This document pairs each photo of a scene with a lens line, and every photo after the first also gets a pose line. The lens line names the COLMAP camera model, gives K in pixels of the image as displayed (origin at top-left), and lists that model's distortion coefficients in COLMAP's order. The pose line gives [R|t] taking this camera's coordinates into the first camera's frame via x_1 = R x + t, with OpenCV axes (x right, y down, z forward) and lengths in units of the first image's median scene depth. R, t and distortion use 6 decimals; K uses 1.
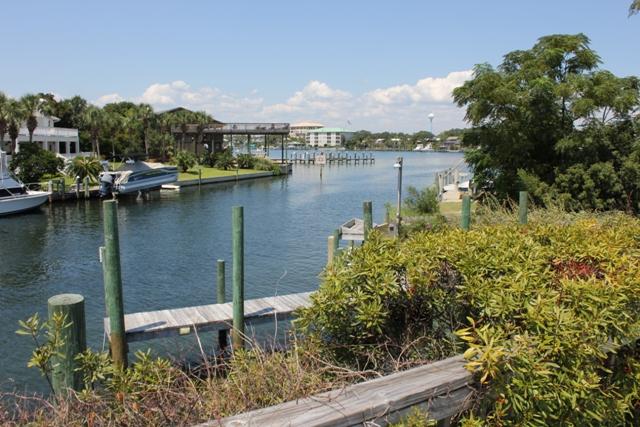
lens RADIAL K [[541.8, 0, 320.0], [0, 541.8, 213.5], [0, 0, 1]] dist [-0.163400, 0.137392]
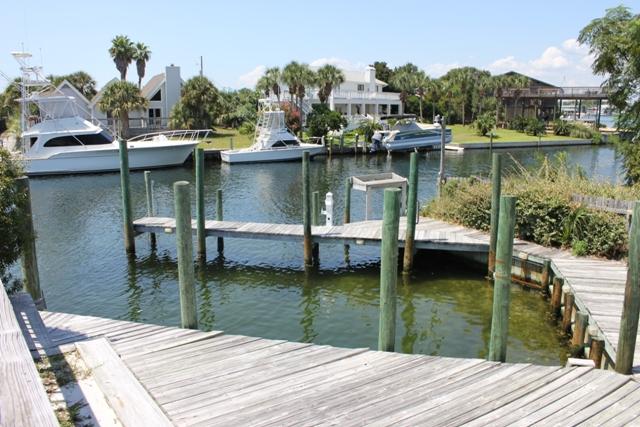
lens RADIAL K [[541.8, 0, 320.0], [0, 541.8, 213.5], [0, 0, 1]] dist [-0.163400, 0.137392]
pose [[0.757284, 0.117664, -0.642399, 0.150976], [-0.076524, 0.992847, 0.091644, 0.000658], [0.648587, -0.020241, 0.760871, 0.022627]]
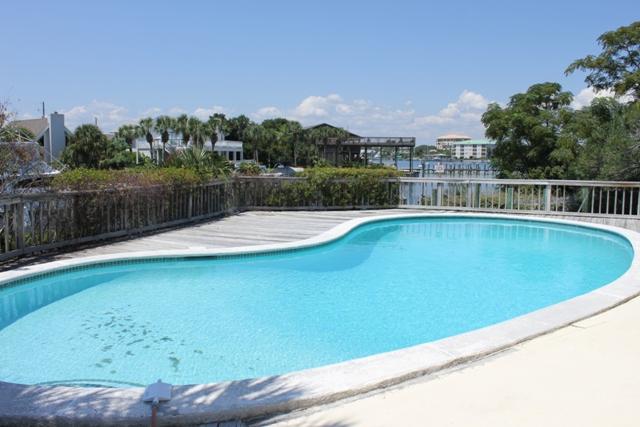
lens RADIAL K [[541.8, 0, 320.0], [0, 541.8, 213.5], [0, 0, 1]] dist [-0.163400, 0.137392]
pose [[0.961654, 0.030733, -0.272540, 0.073648], [-0.036451, 0.999208, -0.015942, 0.025095], [0.271834, 0.025265, 0.962012, -0.183331]]
